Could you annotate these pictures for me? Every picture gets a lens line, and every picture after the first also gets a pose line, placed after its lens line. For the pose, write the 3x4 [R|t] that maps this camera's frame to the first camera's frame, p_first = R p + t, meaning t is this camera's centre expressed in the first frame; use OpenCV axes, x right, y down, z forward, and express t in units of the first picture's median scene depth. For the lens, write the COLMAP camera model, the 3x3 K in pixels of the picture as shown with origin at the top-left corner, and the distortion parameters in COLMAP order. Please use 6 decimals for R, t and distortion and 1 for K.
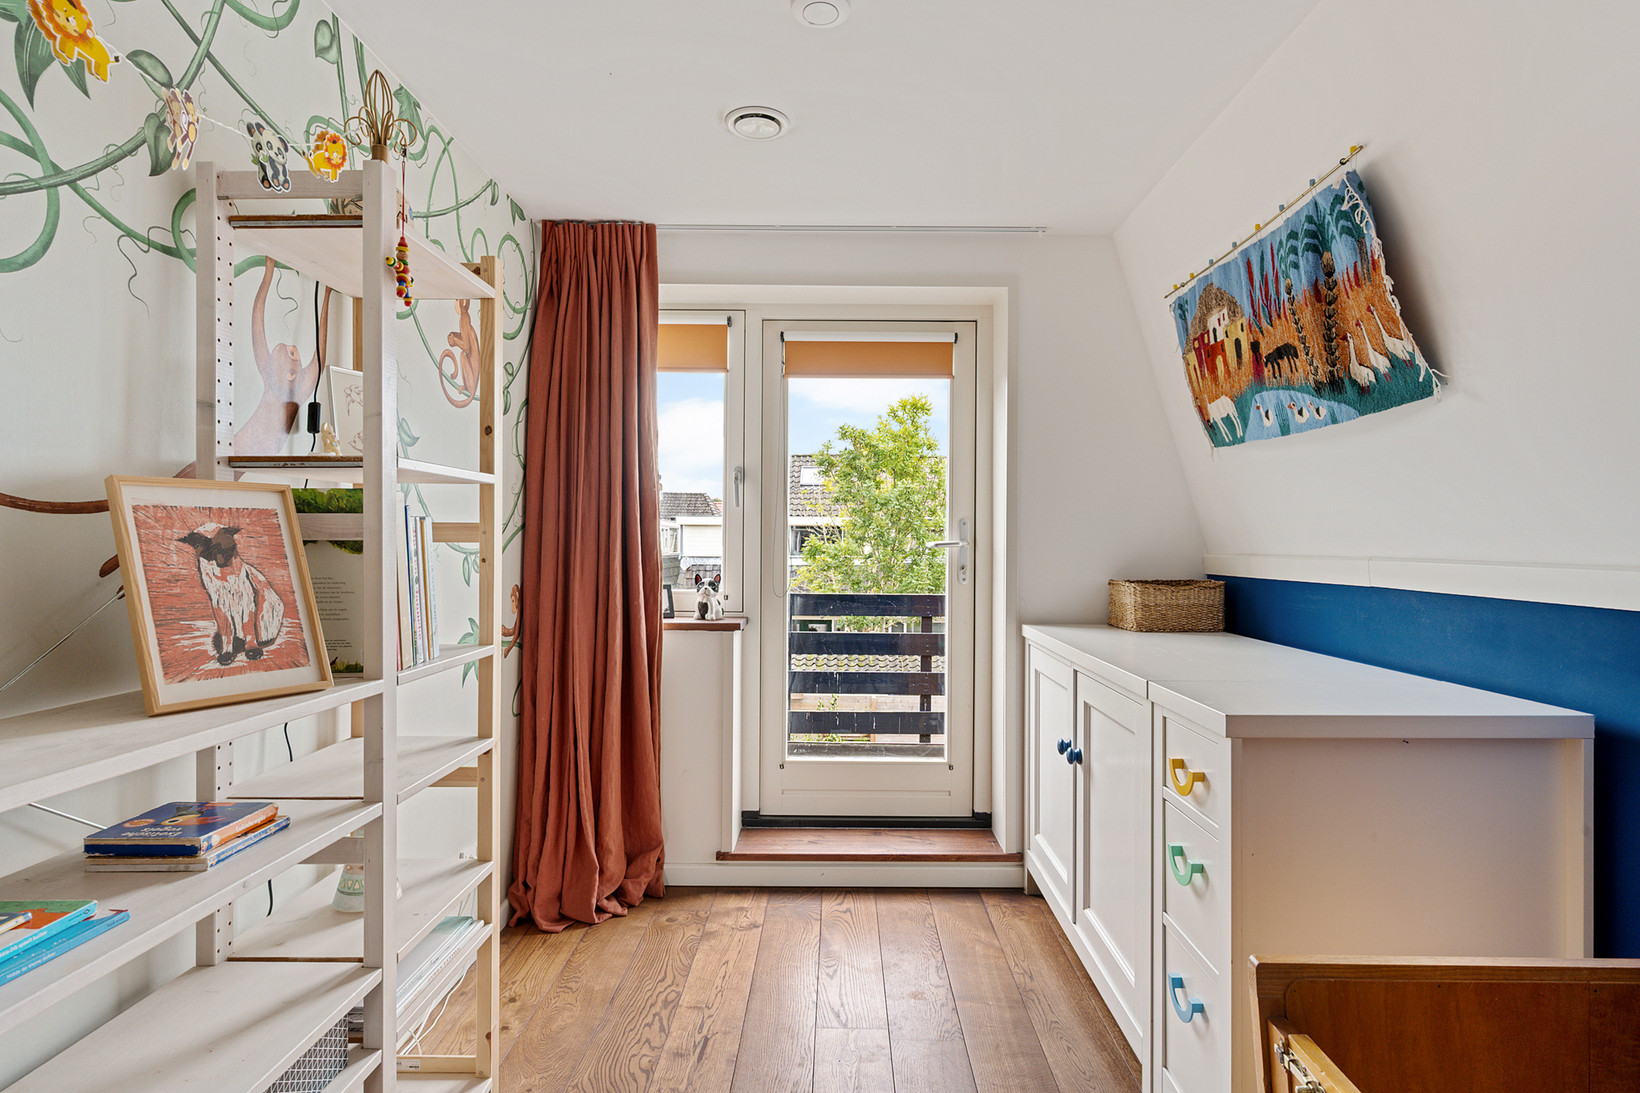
lens RADIAL K [[857.8, 0, 831.7], [0, 857.8, 534.6], [0, 0, 1]] dist [0.002312, 0.000523]
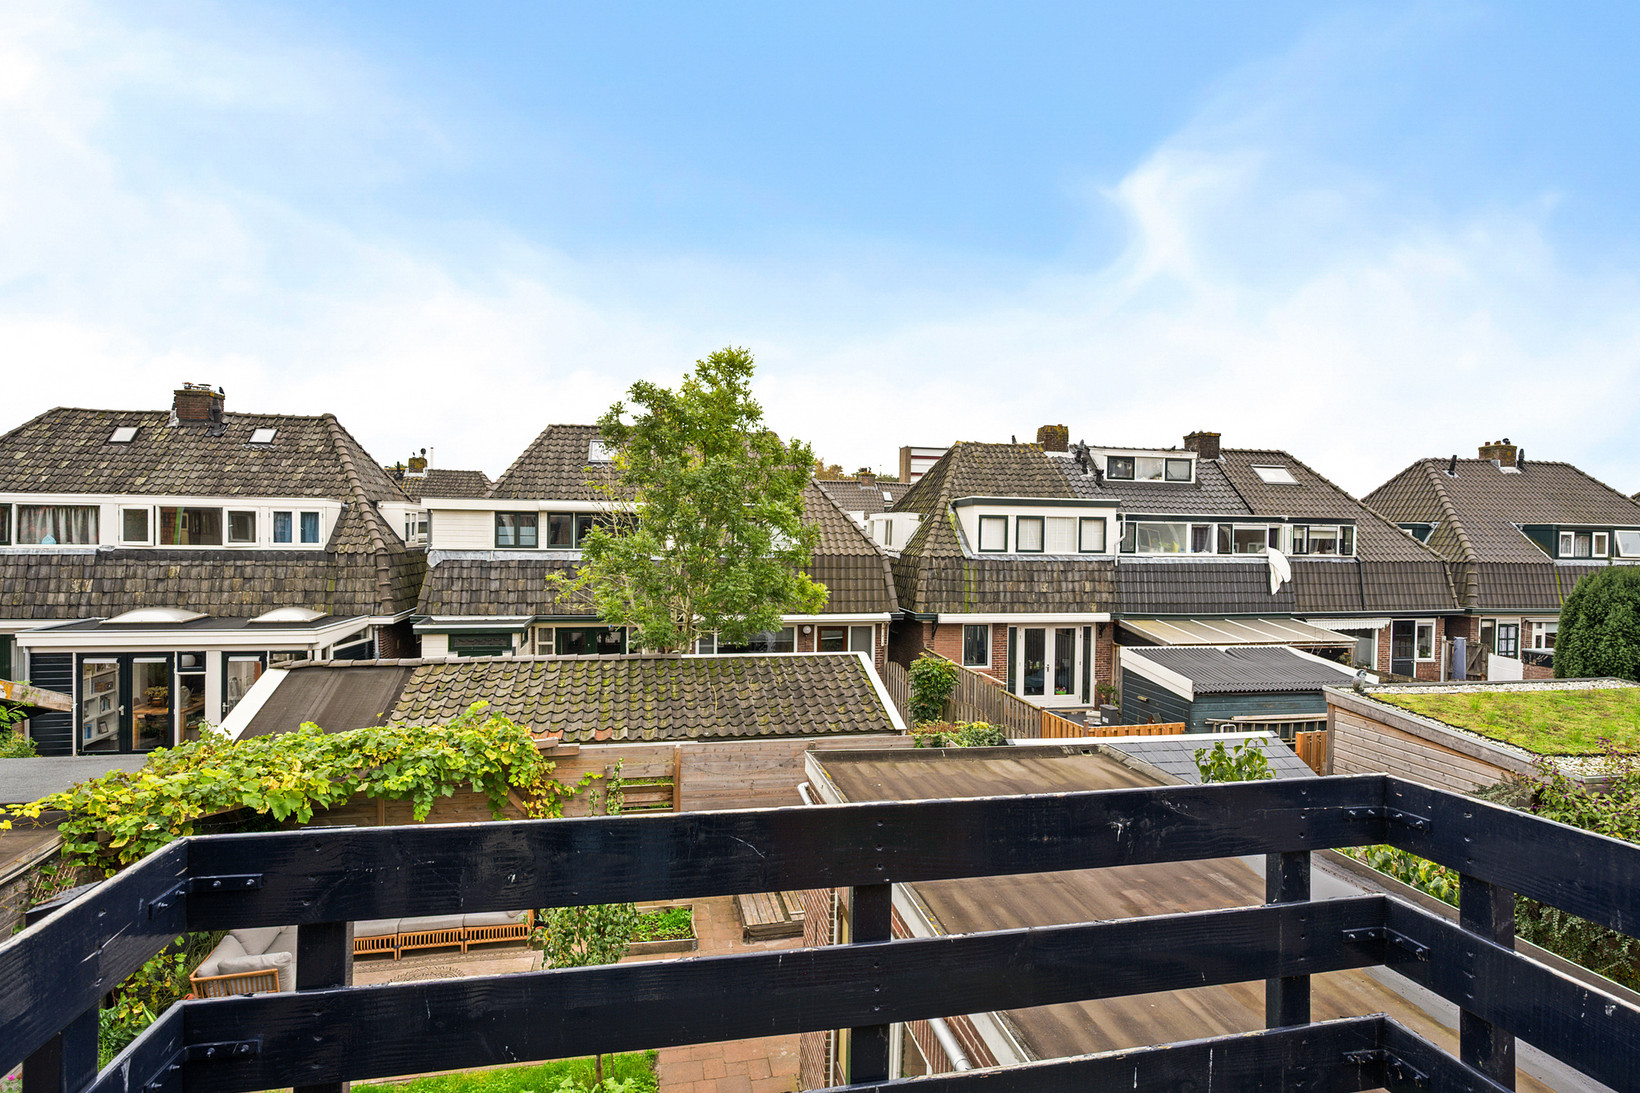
lens RADIAL K [[857.8, 0, 831.7], [0, 857.8, 534.6], [0, 0, 1]] dist [0.002312, 0.000523]
pose [[0.974345, 0.003211, 0.225038, 0.009579], [-0.007191, 0.999832, 0.016867, -0.005775], [-0.224946, -0.018053, 0.974204, 0.209085]]
